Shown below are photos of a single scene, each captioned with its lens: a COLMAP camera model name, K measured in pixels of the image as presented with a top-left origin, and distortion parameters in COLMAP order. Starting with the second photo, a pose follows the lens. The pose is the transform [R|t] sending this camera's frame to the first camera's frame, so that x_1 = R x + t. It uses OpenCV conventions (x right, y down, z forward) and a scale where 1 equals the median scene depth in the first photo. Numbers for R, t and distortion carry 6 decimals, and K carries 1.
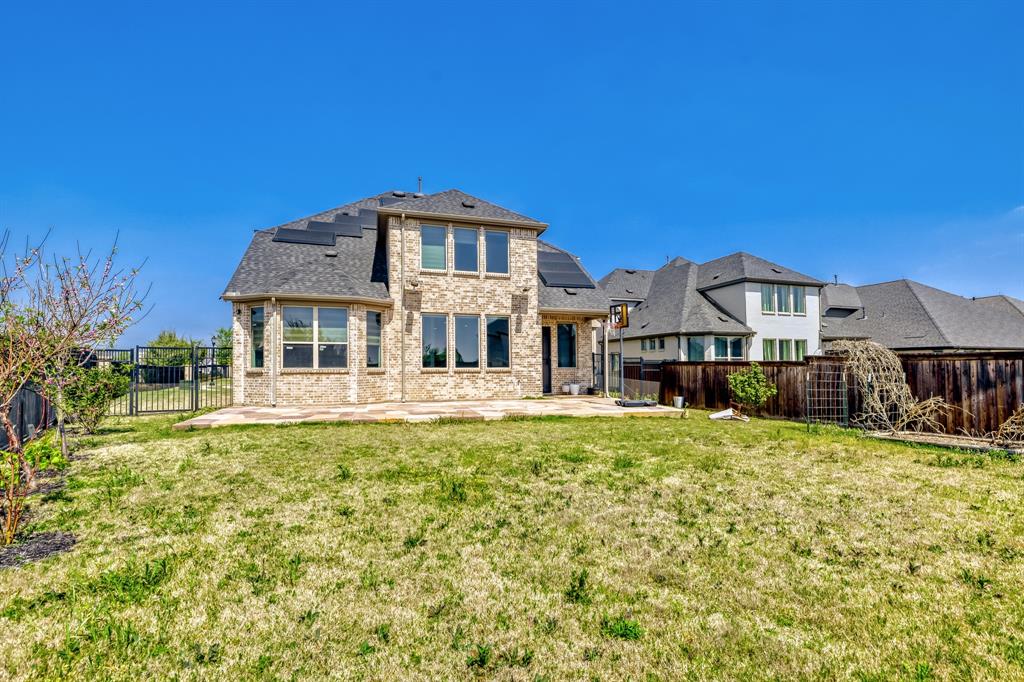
lens RADIAL K [[464.6, 0, 515.9], [0, 464.6, 340.7], [0, 0, 1]] dist [-0.011979, -0.000048]
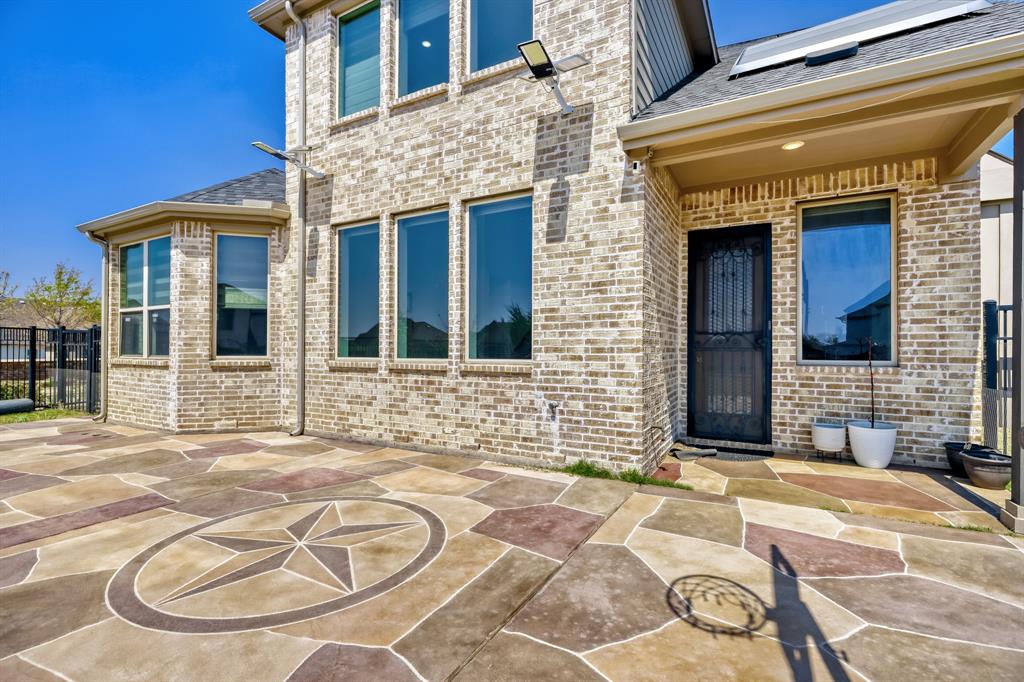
lens RADIAL K [[464.6, 0, 505.7], [0, 464.6, 349.9], [0, 0, 1]] dist [-0.011979, -0.000048]
pose [[0.696529, -0.000055, -0.717529, 0.198158], [0.034430, 0.998851, 0.033346, 0.041288], [0.716702, -0.047931, 0.695730, 0.789570]]
